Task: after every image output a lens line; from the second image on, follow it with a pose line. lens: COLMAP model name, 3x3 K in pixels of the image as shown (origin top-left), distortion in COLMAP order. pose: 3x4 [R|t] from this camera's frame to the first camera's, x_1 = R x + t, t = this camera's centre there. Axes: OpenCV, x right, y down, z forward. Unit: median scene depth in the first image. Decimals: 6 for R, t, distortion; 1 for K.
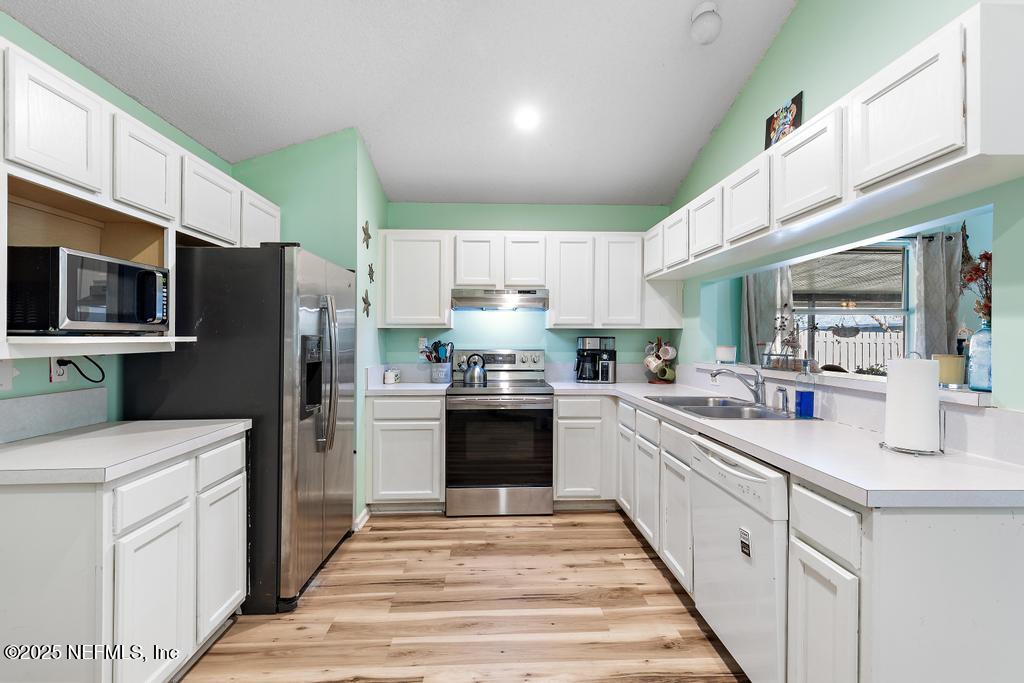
lens RADIAL K [[464.6, 0, 515.2], [0, 464.6, 337.1], [0, 0, 1]] dist [0.001417, -0.000603]
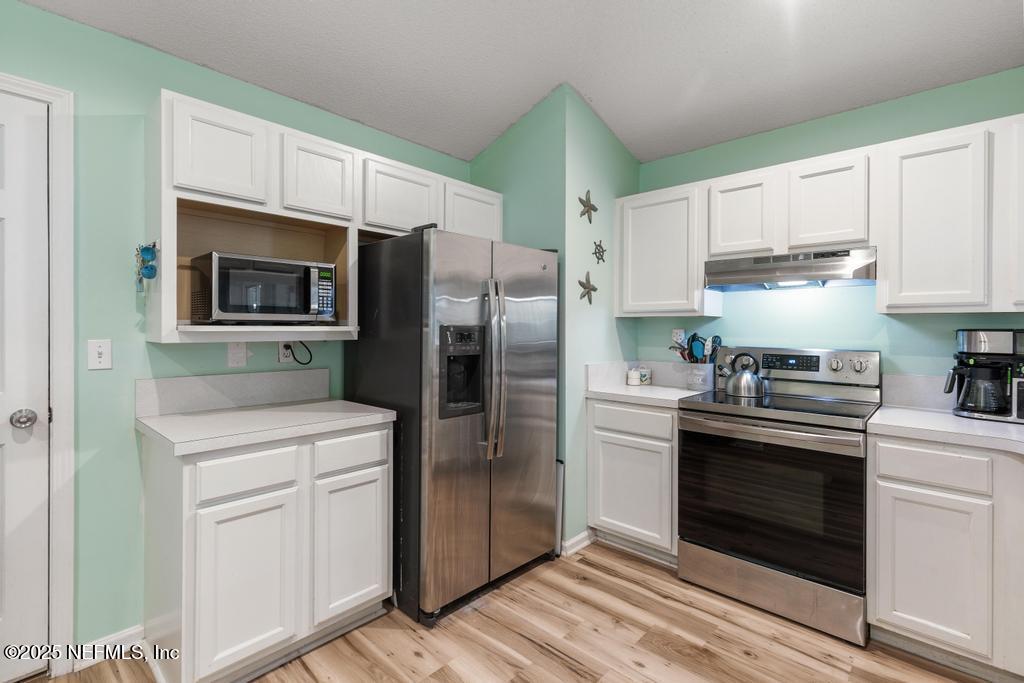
lens RADIAL K [[468.5, 0, 509.0], [0, 468.5, 324.3], [0, 0, 1]] dist [0.002354, -0.000134]
pose [[0.699891, -0.002108, -0.714246, 0.188777], [-0.004784, 0.999959, -0.007639, 0.000524], [0.714233, 0.008764, 0.699853, 0.304671]]
